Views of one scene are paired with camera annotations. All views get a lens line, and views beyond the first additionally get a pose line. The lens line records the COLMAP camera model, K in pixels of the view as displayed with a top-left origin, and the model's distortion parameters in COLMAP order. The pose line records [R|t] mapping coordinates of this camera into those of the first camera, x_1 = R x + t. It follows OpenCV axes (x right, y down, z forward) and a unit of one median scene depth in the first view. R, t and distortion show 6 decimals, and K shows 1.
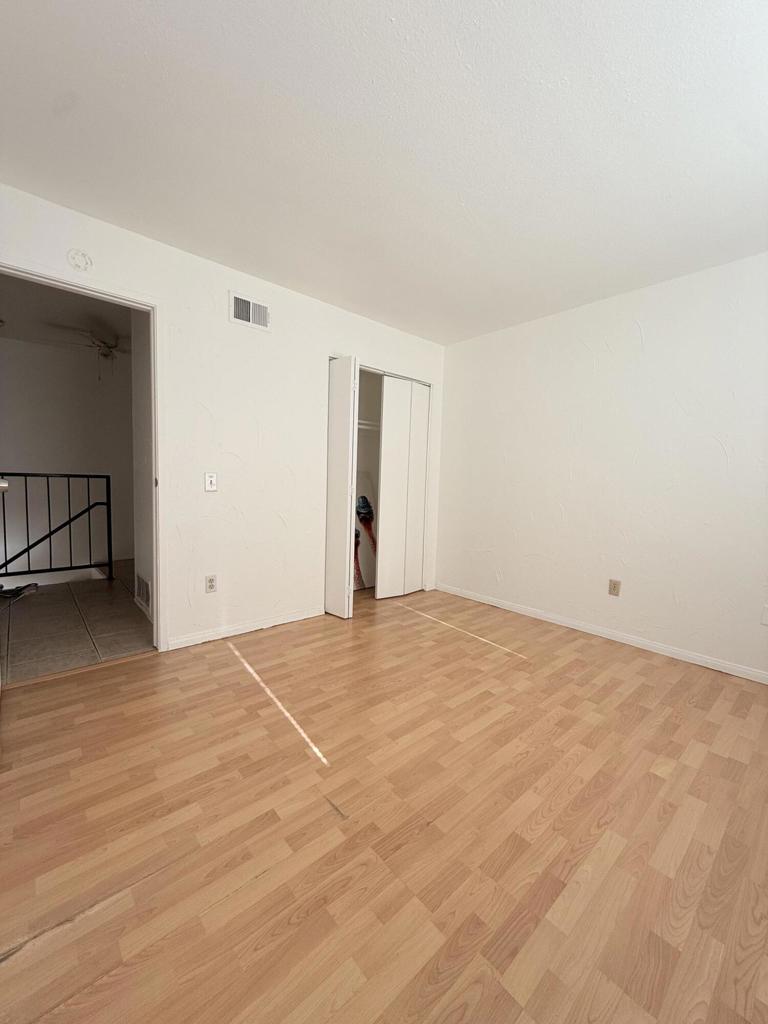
lens RADIAL K [[409.9, 0, 384.0], [0, 409.9, 512.0], [0, 0, 1]] dist [-0.001045, 0.000212]
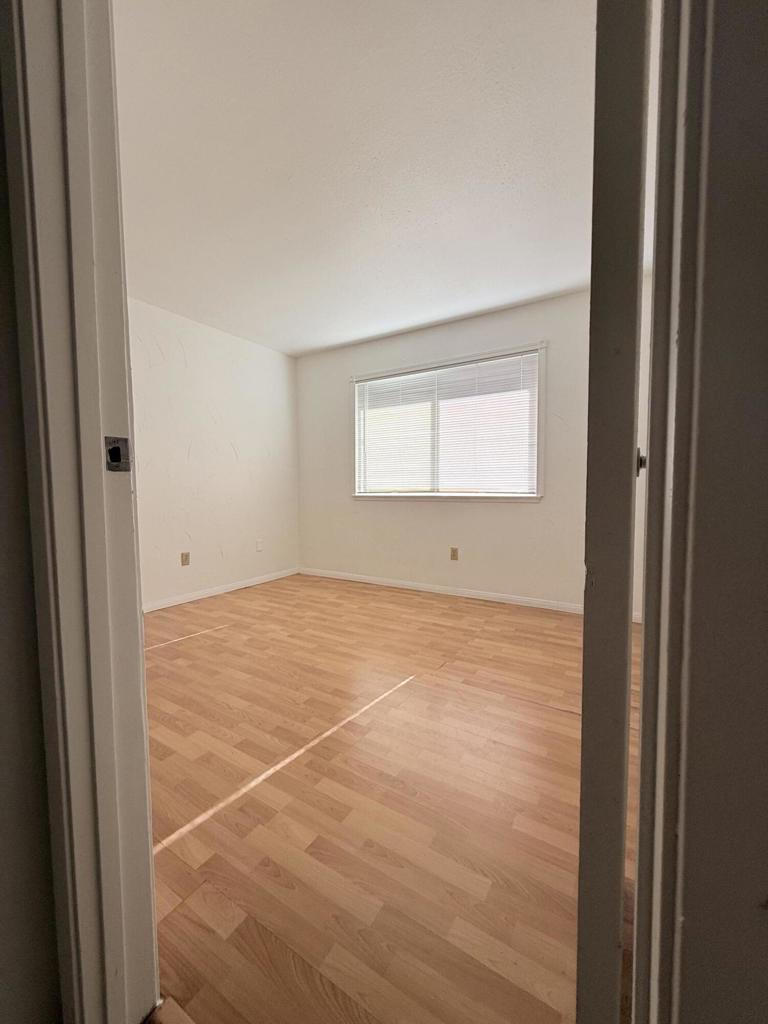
lens RADIAL K [[409.9, 0, 384.0], [0, 409.9, 512.0], [0, 0, 1]] dist [-0.001045, 0.000212]
pose [[-0.287265, -0.085790, 0.954002, -1.066075], [0.073845, 0.991033, 0.111356, -0.060054], [-0.955001, 0.102437, -0.278354, 1.101404]]
